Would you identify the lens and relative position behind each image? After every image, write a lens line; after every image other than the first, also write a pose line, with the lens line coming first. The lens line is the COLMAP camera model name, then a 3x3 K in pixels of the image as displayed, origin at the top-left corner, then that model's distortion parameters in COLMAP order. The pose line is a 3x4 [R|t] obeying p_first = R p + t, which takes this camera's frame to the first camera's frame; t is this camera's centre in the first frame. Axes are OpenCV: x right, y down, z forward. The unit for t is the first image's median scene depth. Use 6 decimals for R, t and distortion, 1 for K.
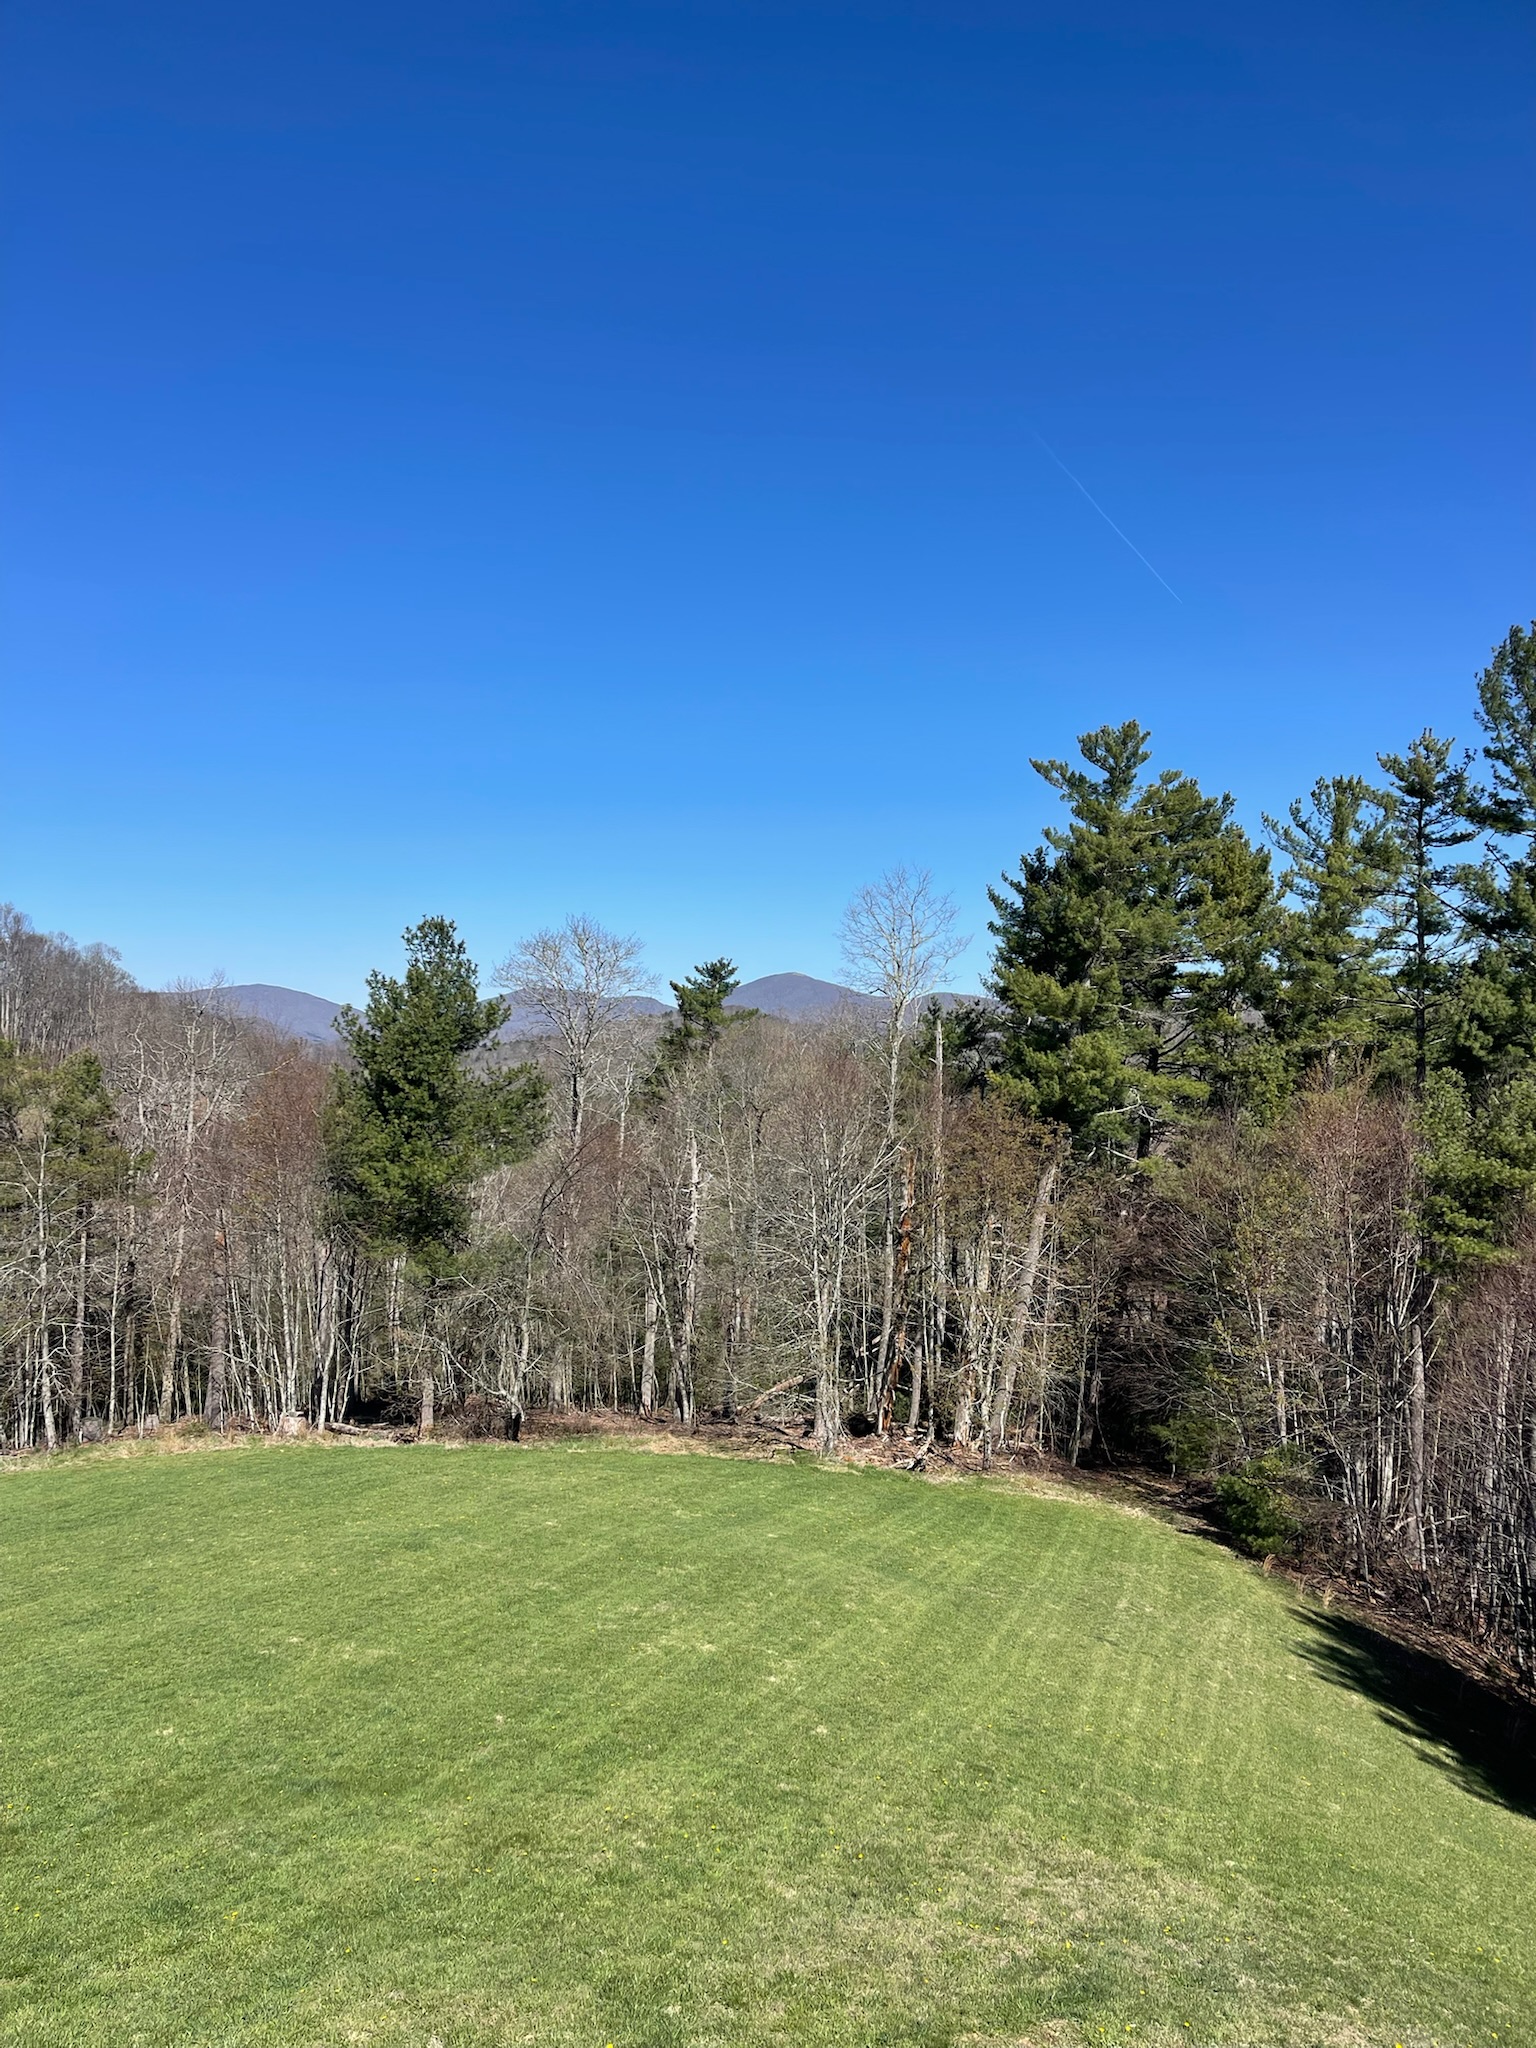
lens RADIAL K [[1547.0, 0, 777.3], [0, 1547.0, 1038.0], [0, 0, 1]] dist [0.059929, -0.062786]
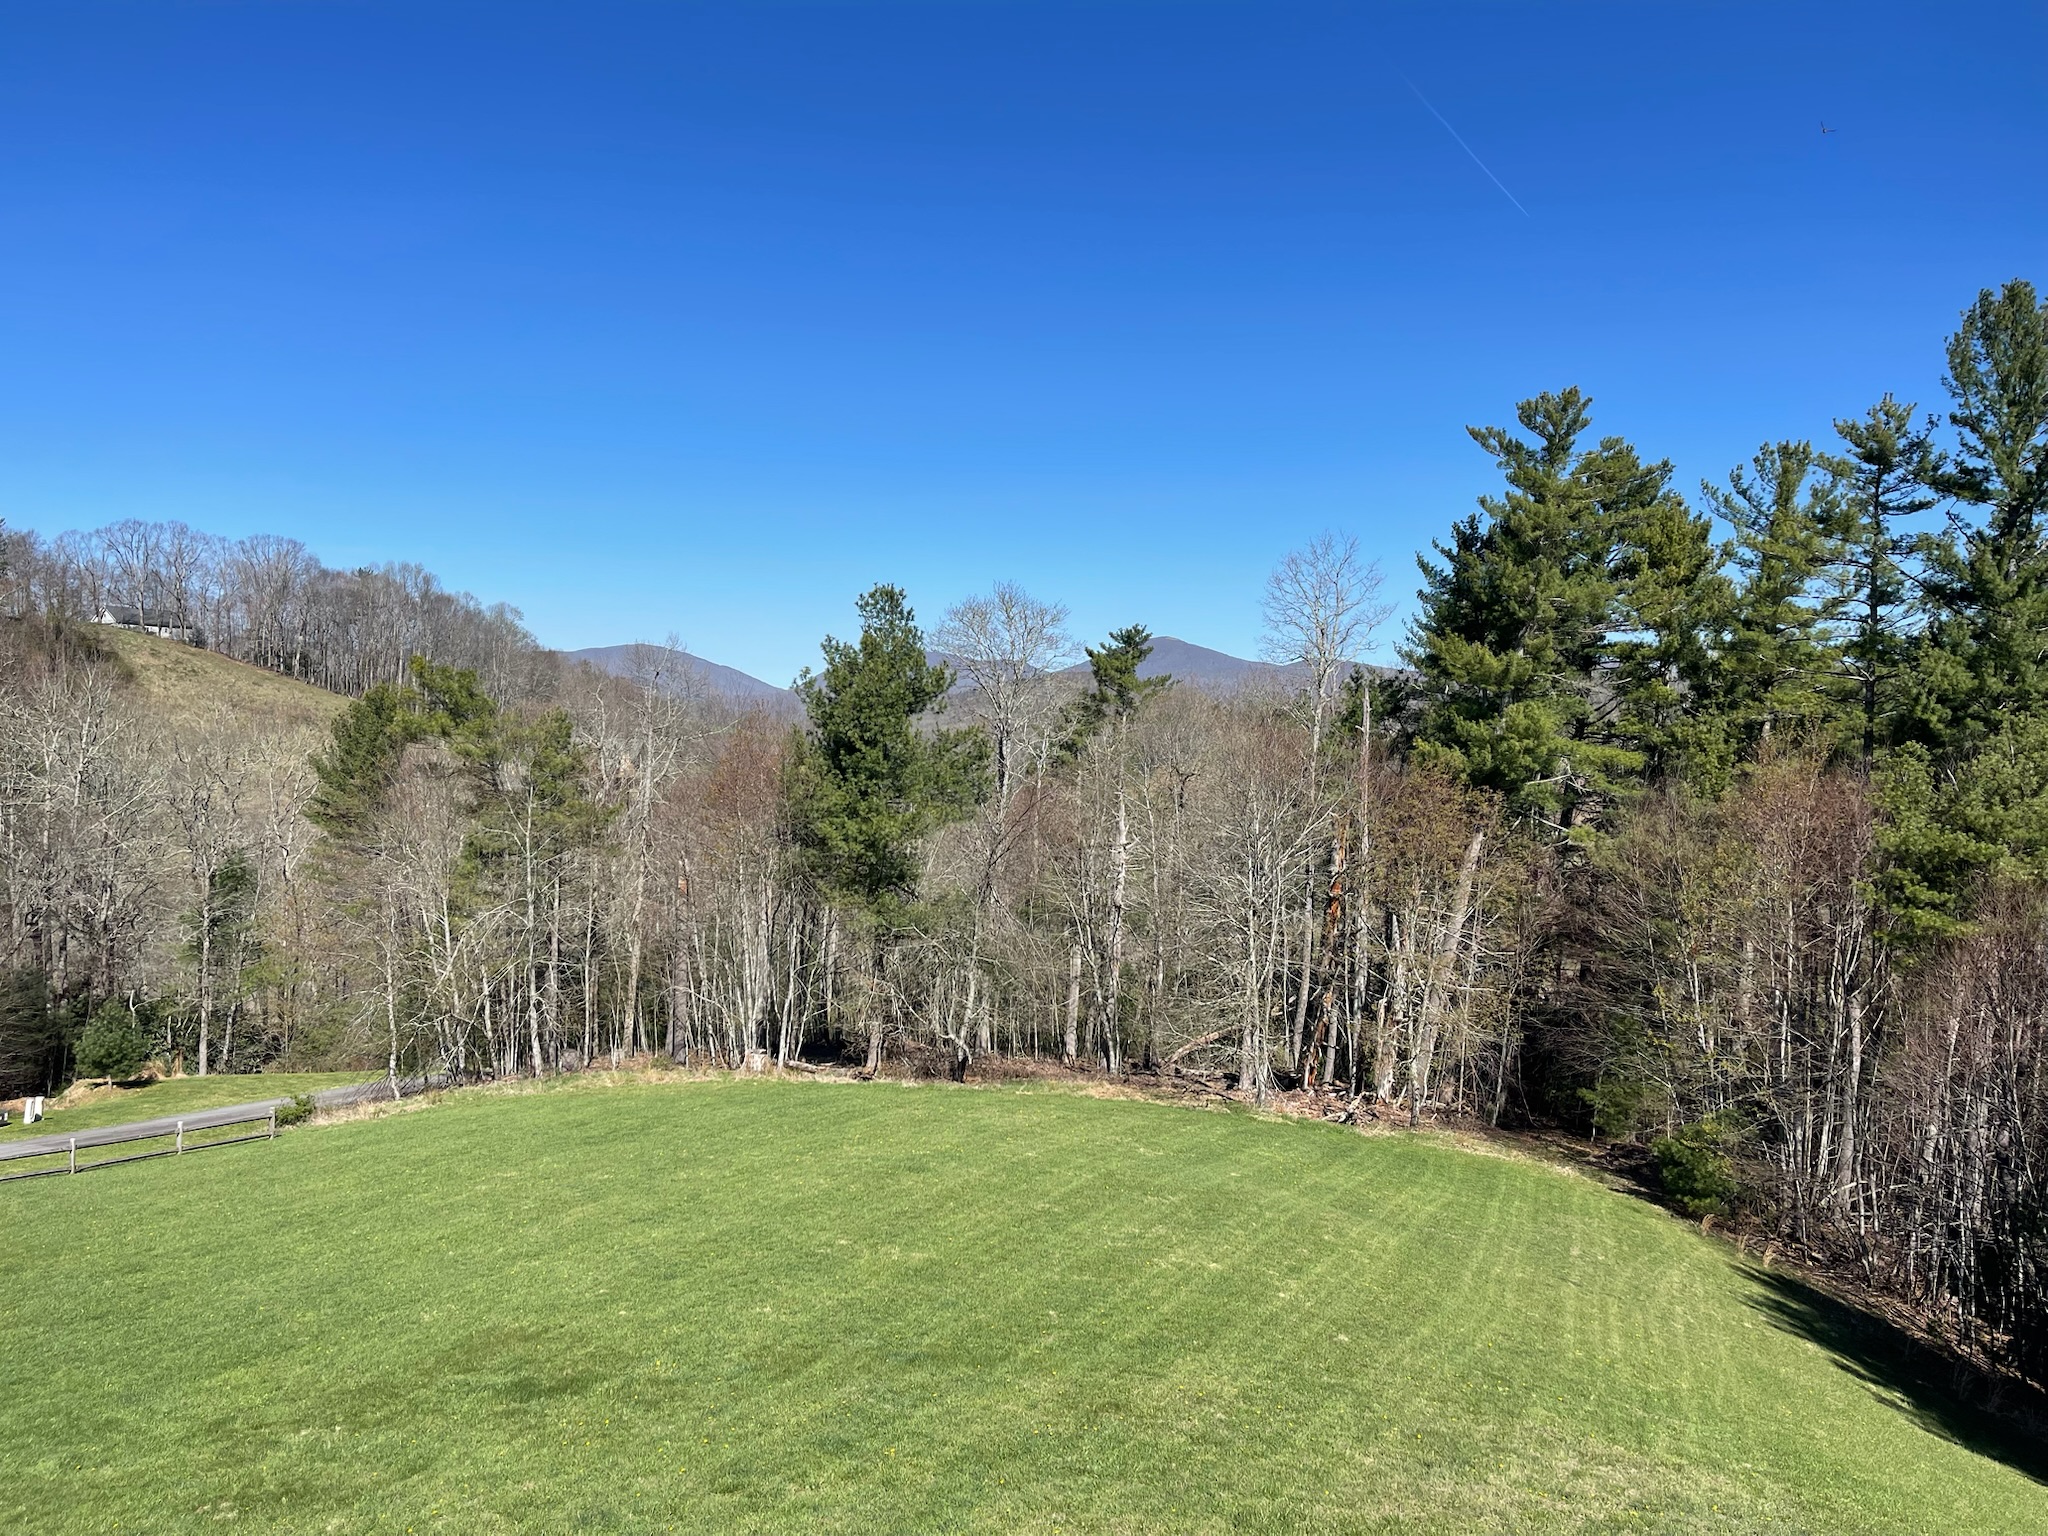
lens RADIAL K [[1547.0, 0, 1020.6], [0, 1547.0, 779.3], [0, 0, 1]] dist [0.059929, -0.062786]
pose [[0.996547, 0.014572, -0.081736, -0.043020], [-0.010431, 0.998651, 0.050864, -0.001294], [0.082367, -0.049836, 0.995355, -0.035278]]
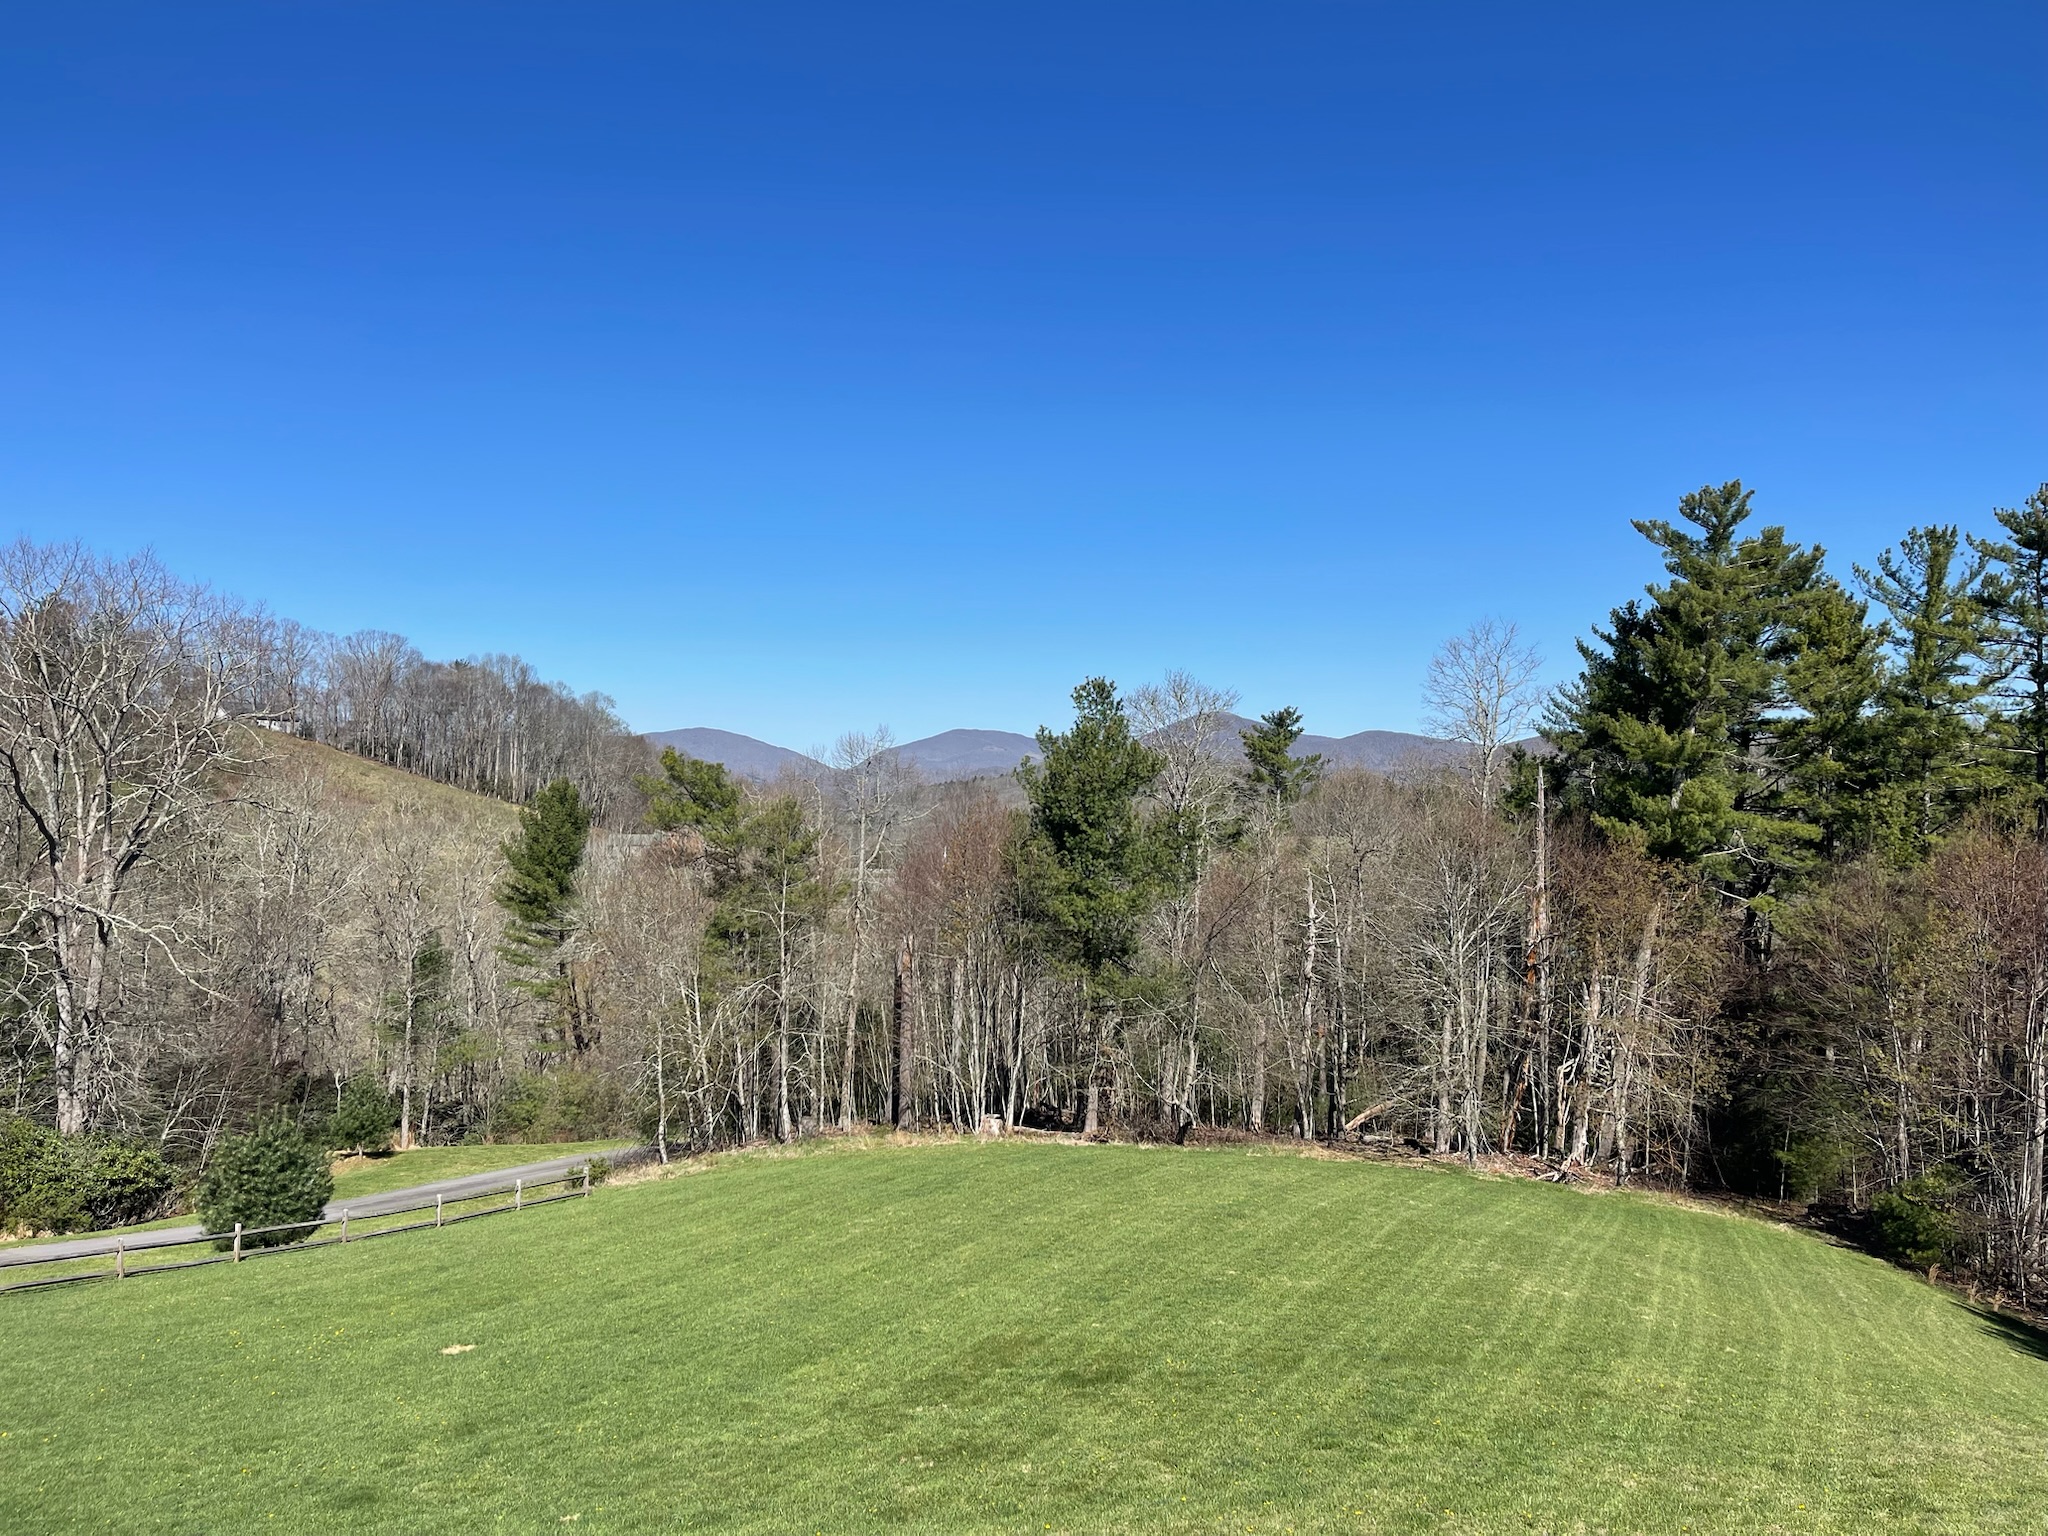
lens RADIAL K [[1543.2, 0, 1028.9], [0, 1543.2, 772.5], [0, 0, 1]] dist [0.058212, -0.057888]
pose [[0.993422, -0.004599, -0.114416, -0.141883], [0.004238, 0.999985, -0.003400, -0.005869], [0.114430, 0.002892, 0.993427, -0.113815]]
